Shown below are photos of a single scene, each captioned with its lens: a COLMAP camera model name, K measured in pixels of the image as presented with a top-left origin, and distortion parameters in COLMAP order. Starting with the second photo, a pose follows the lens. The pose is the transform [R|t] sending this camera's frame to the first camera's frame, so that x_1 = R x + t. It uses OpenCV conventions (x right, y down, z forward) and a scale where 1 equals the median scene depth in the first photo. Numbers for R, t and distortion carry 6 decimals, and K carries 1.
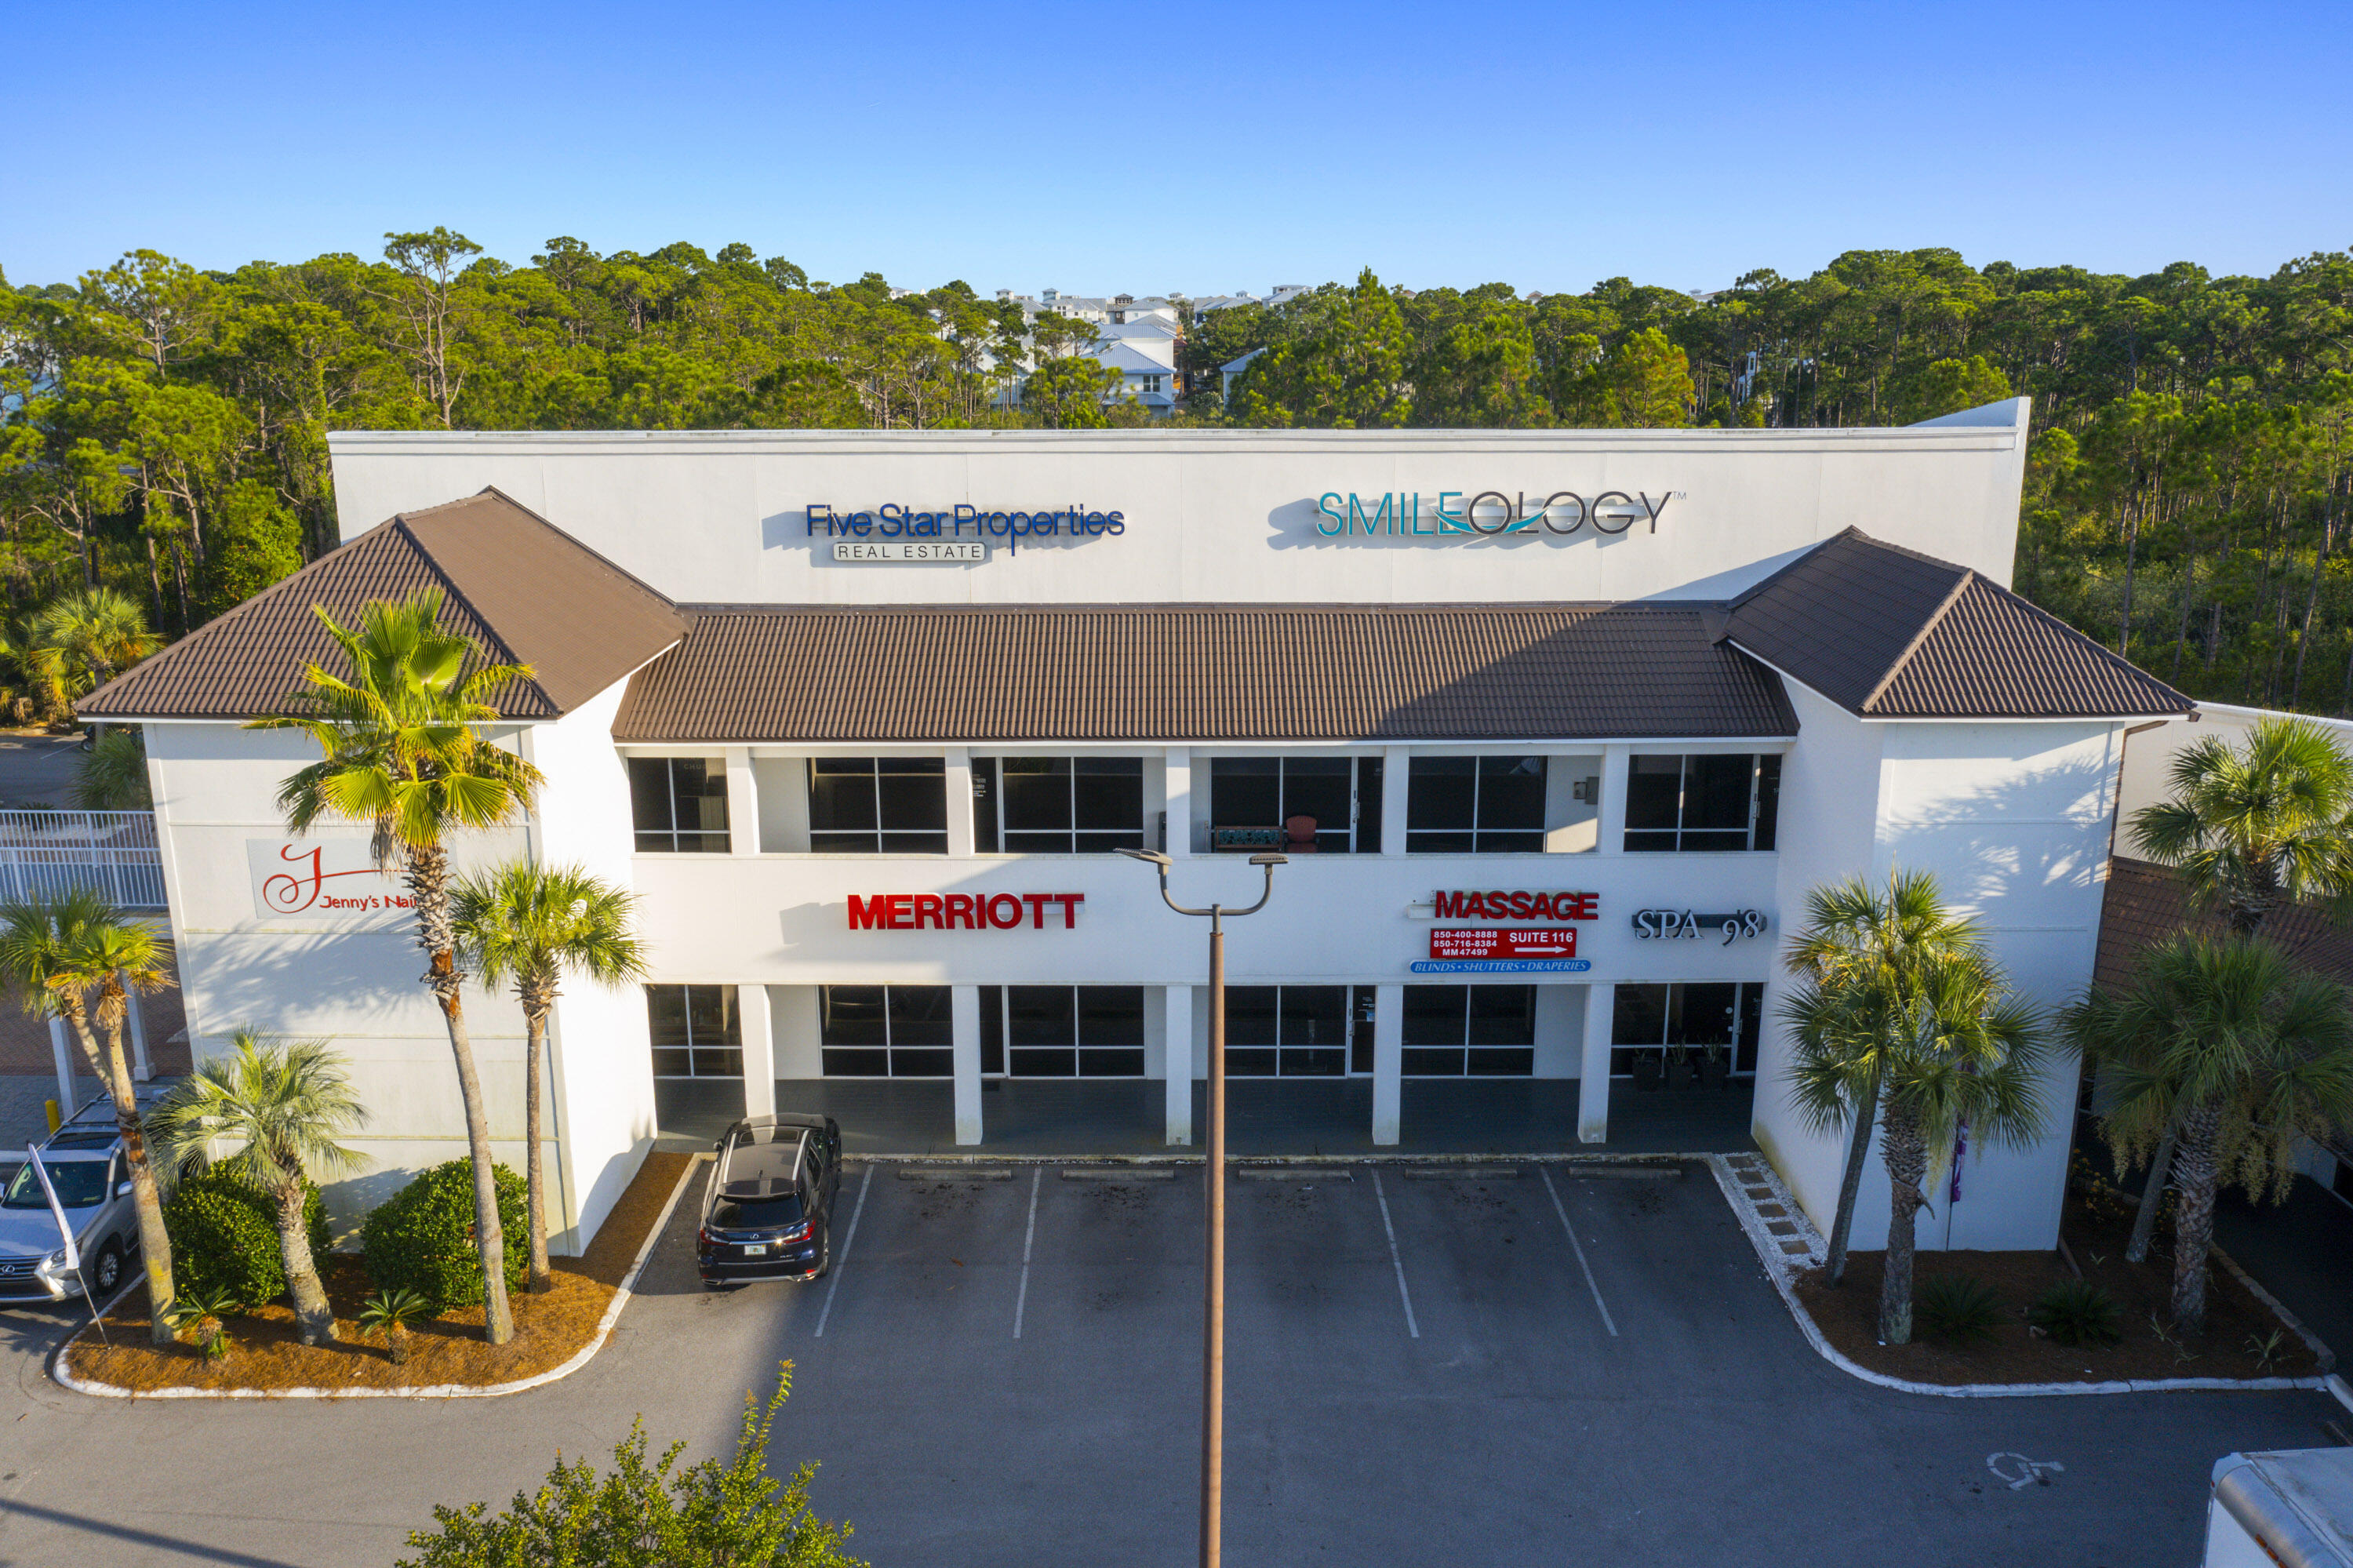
lens RADIAL K [[1853.3, 0, 1176.5], [0, 1853.3, 784.0], [0, 0, 1]] dist [-0.024218, -0.001301]
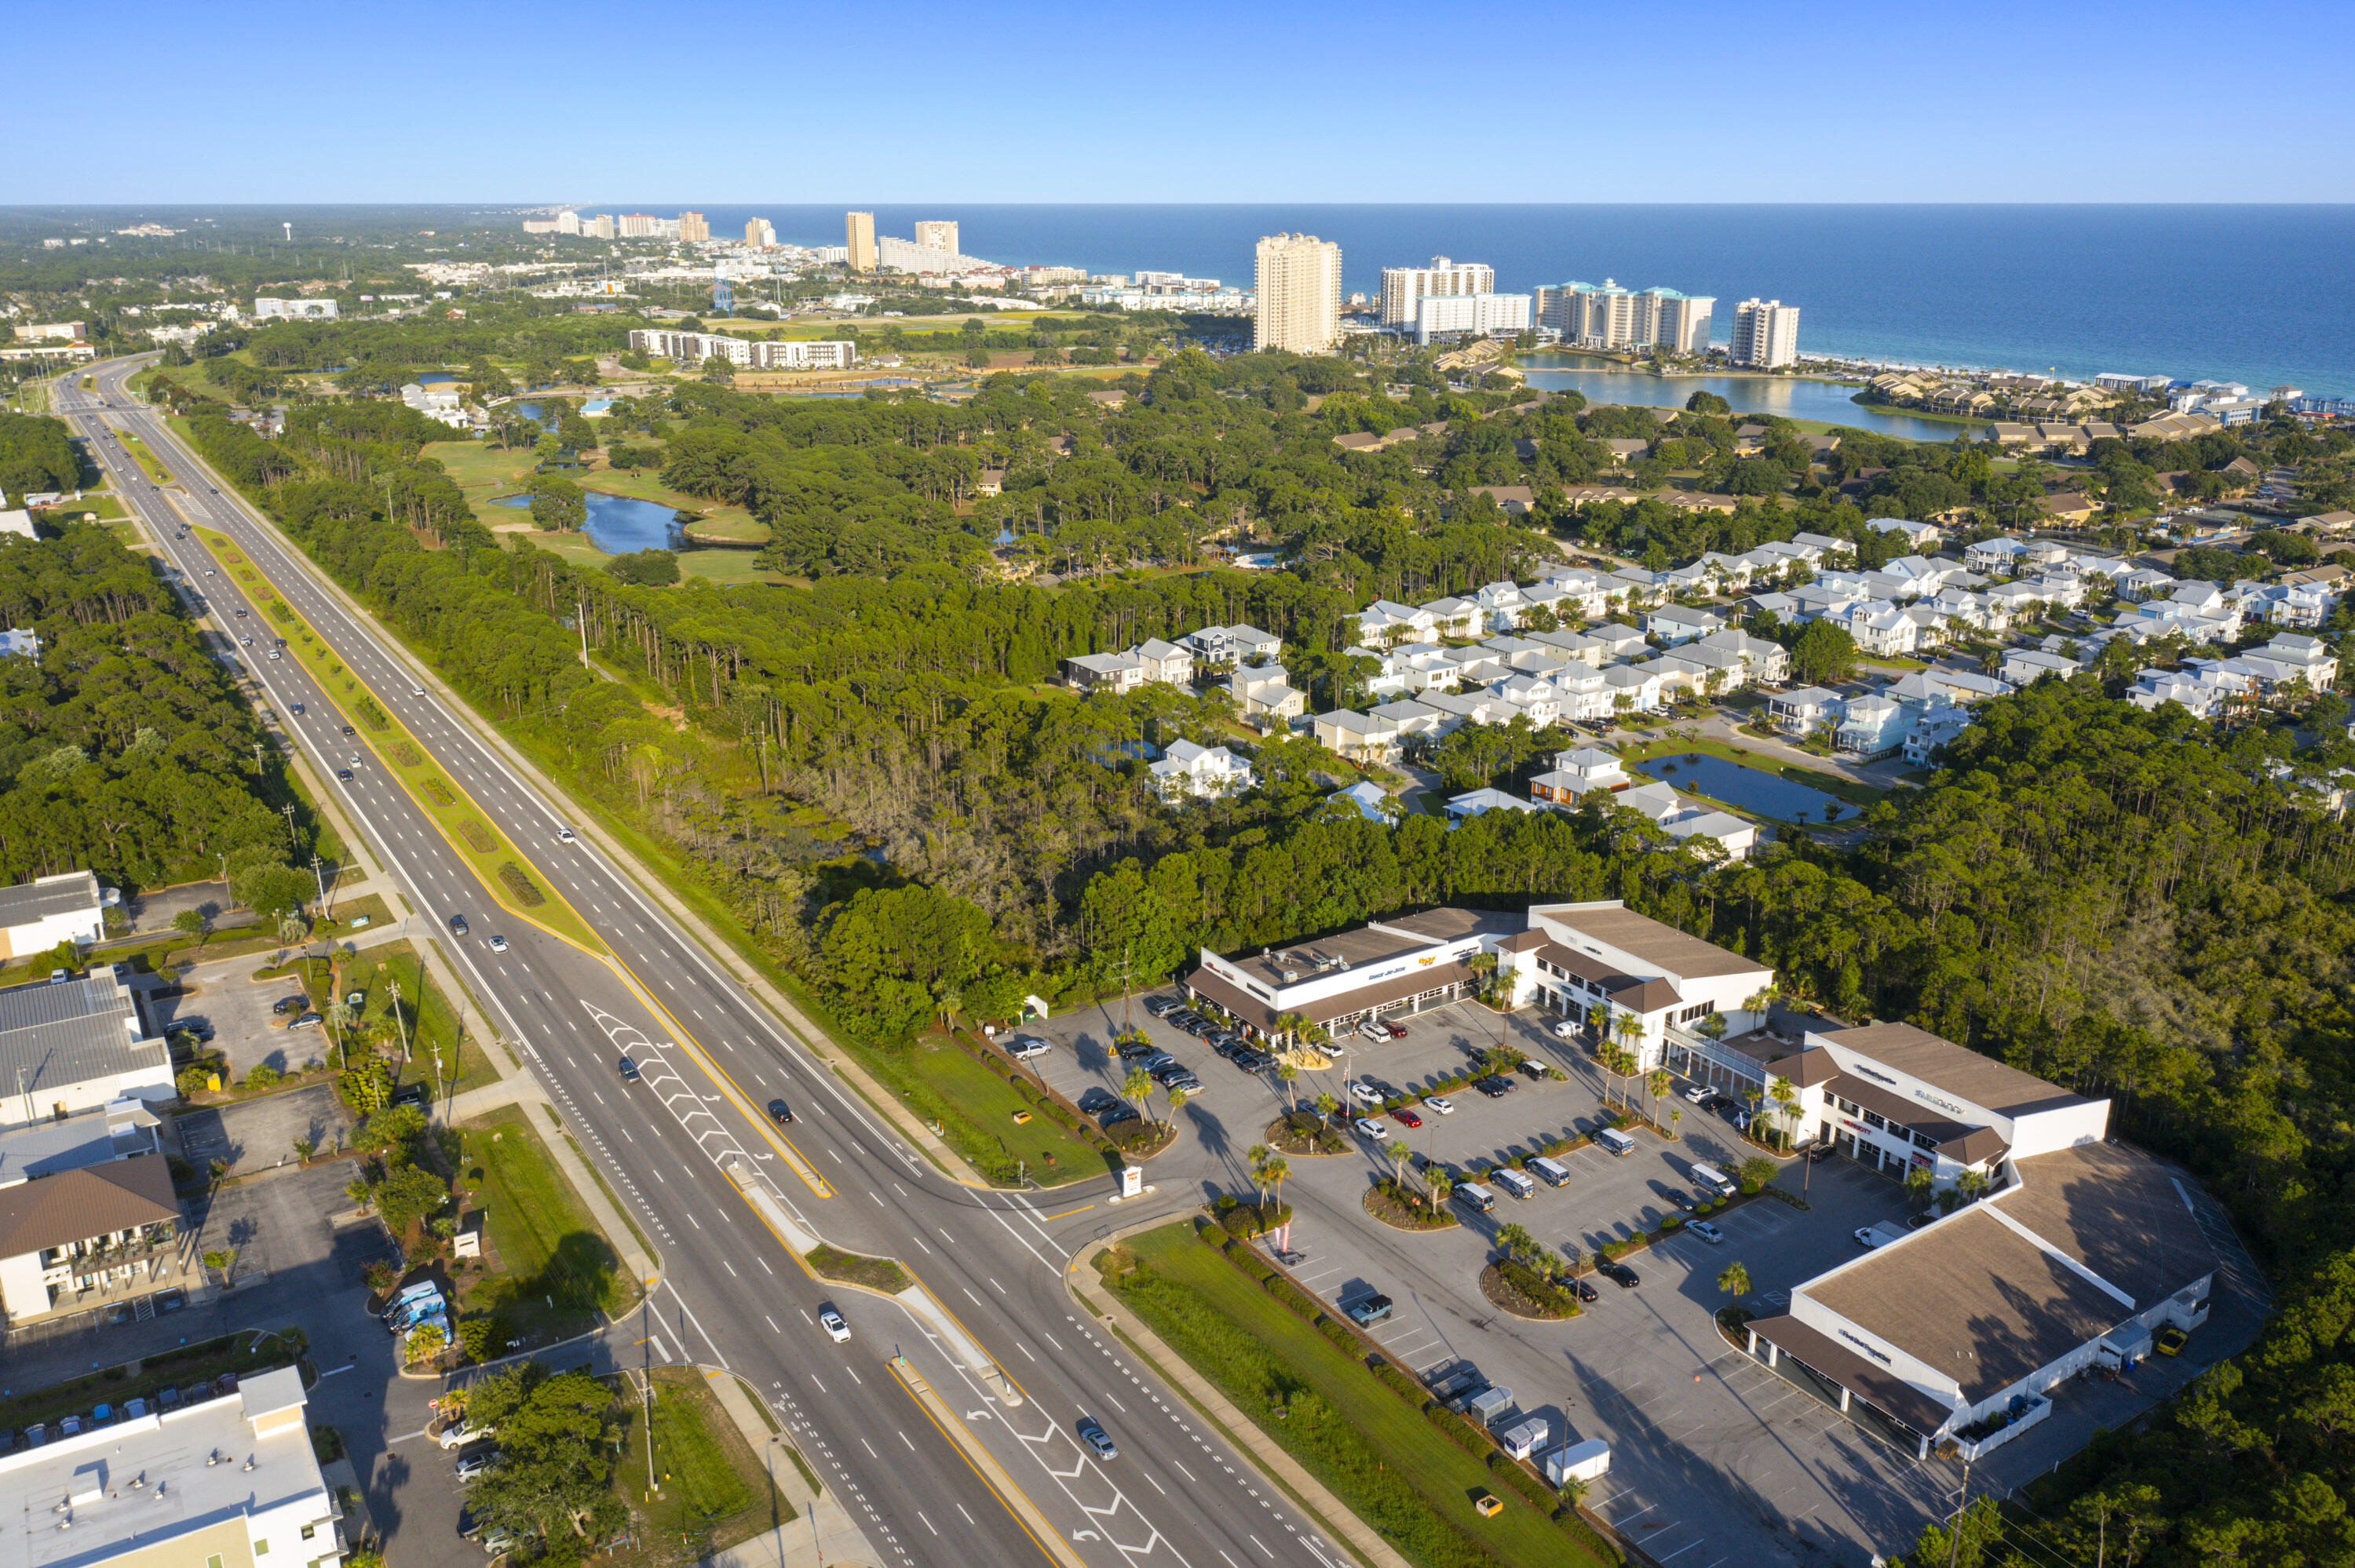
lens RADIAL K [[1881.2, 0, 1170.8], [0, 1881.2, 744.4], [0, 0, 1]] dist [-0.019483, 0.004992]
pose [[0.541360, 0.232673, -0.807956, 4.015965], [-0.202889, 0.968701, 0.143021, -1.891355], [0.815945, 0.086500, 0.571622, -5.529532]]
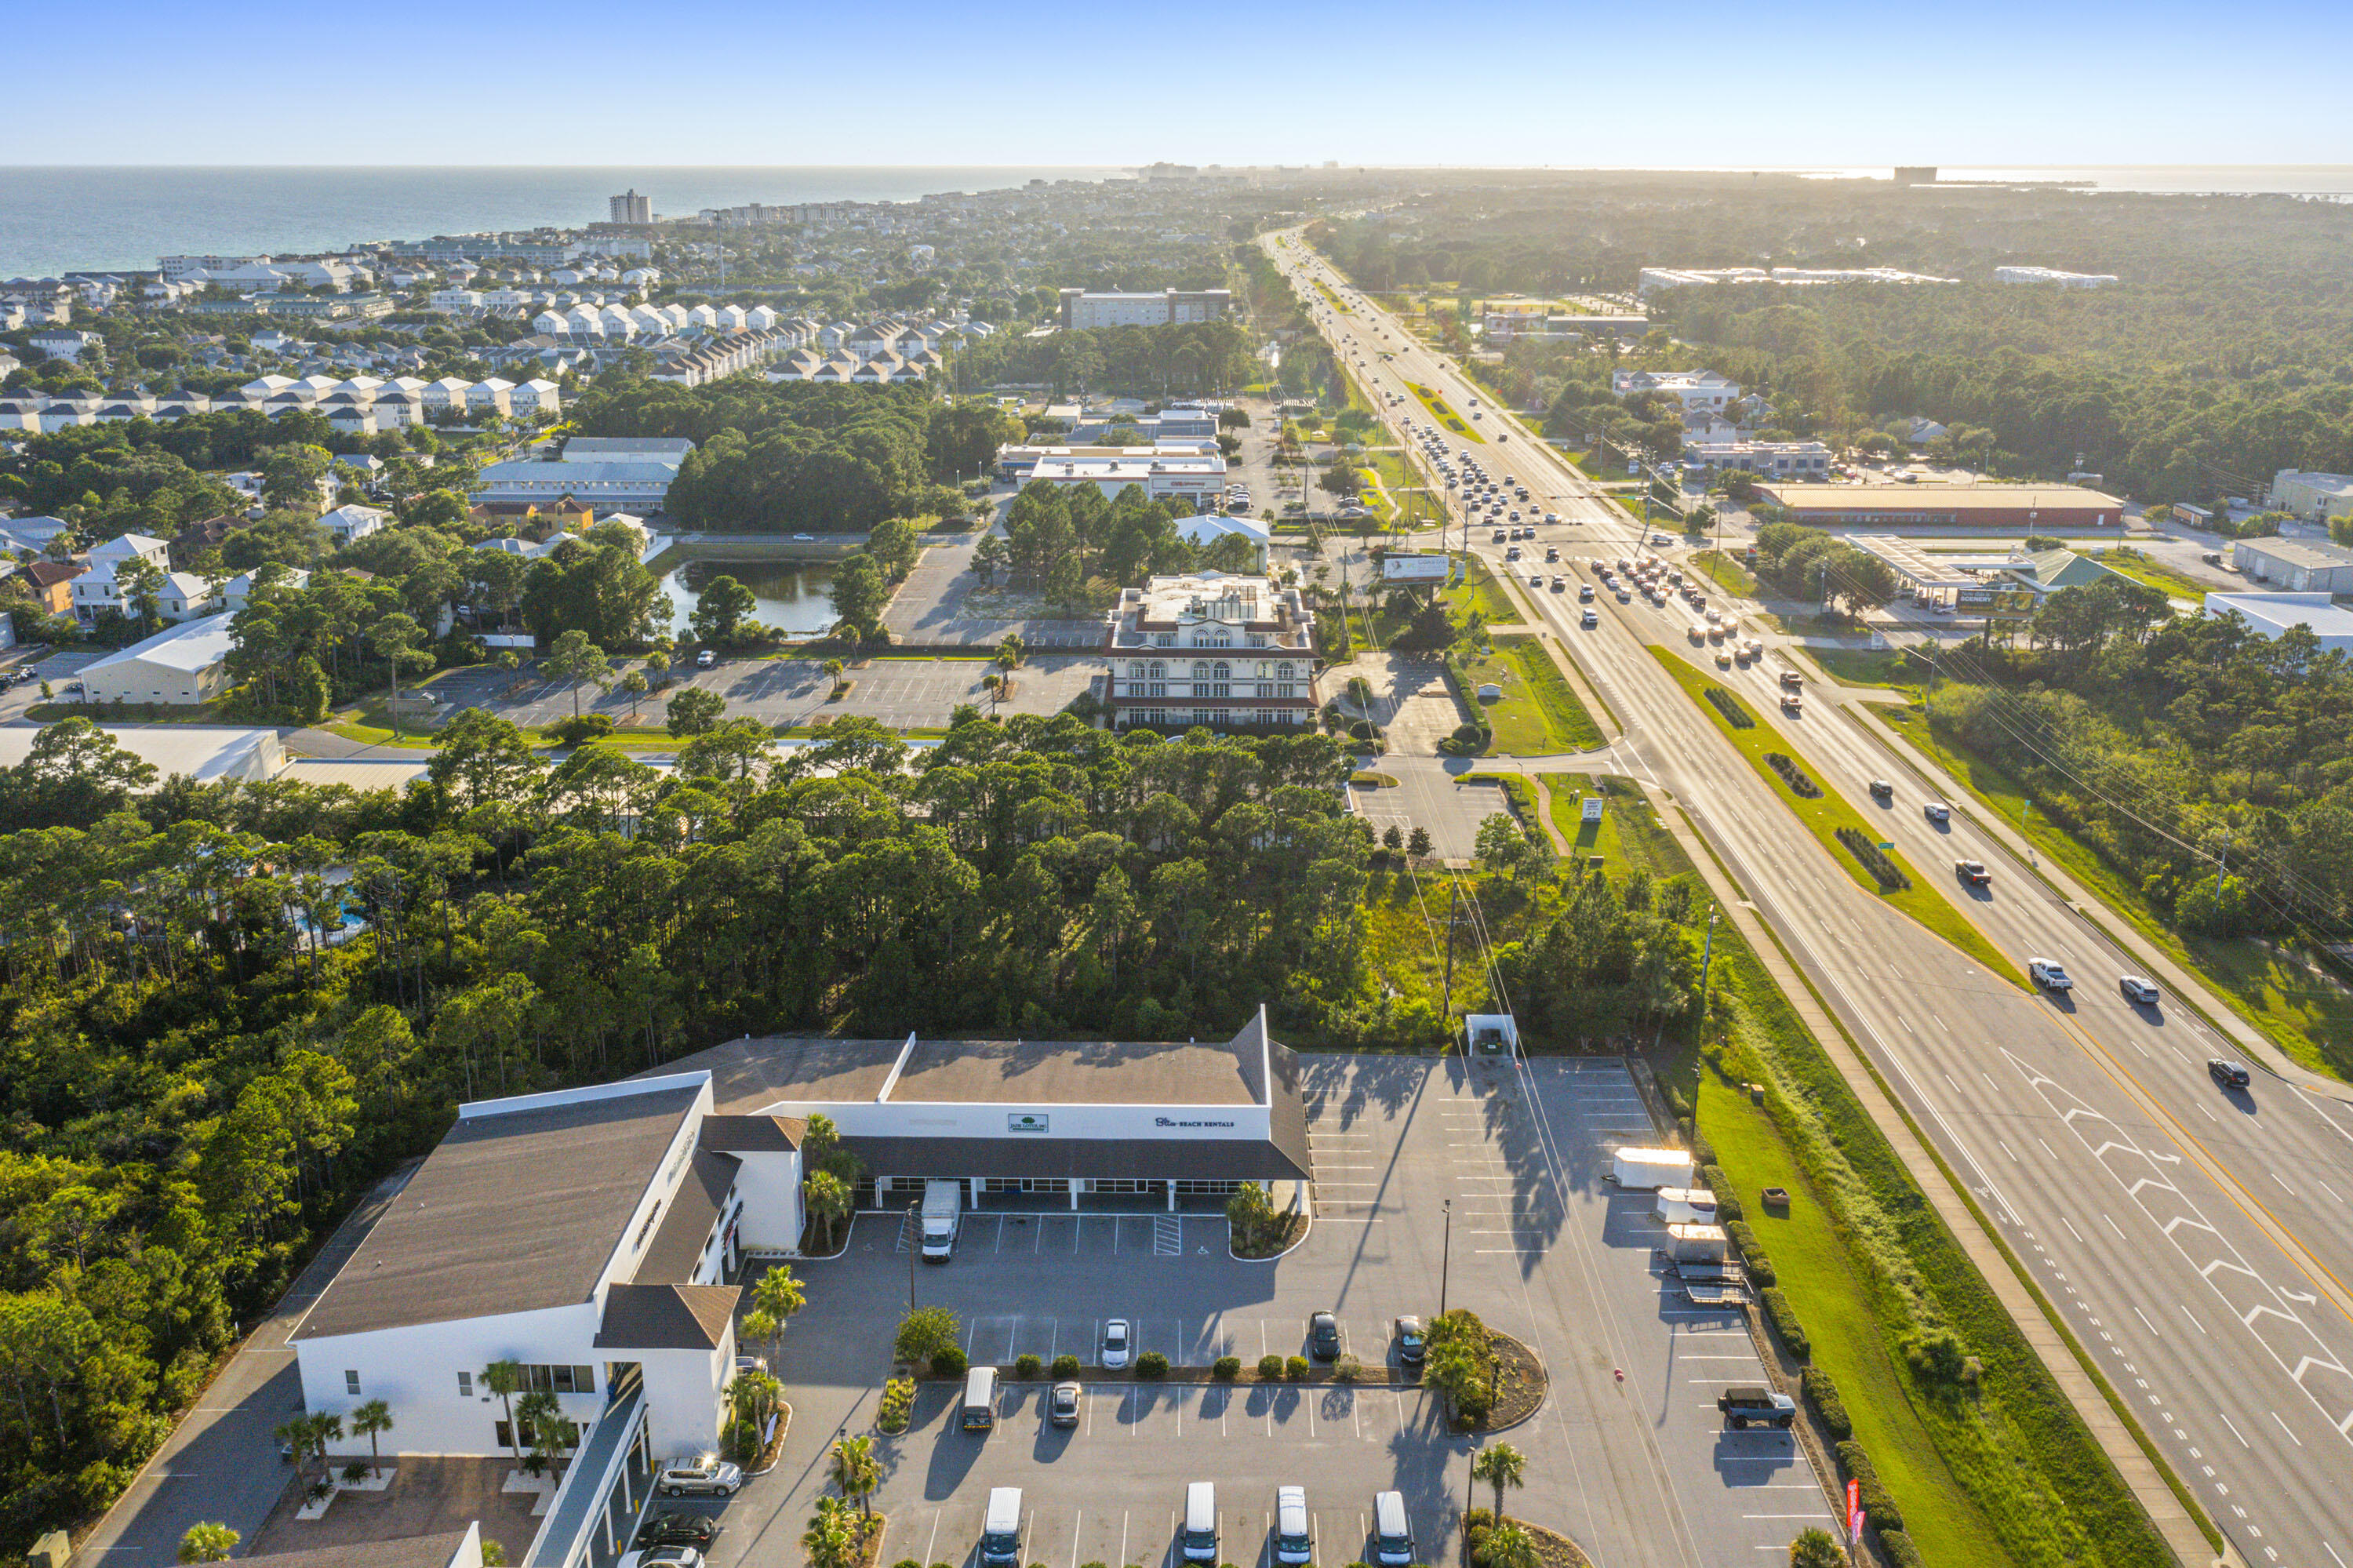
lens RADIAL K [[1936.7, 0, 1184.7], [0, 1936.7, 780.6], [0, 0, 1]] dist [-0.004553, -0.001251]
pose [[0.005959, -0.302029, 0.953280, -3.784619], [0.244836, 0.924723, 0.291450, -1.949214], [-0.969546, 0.231661, 0.079458, -0.628410]]
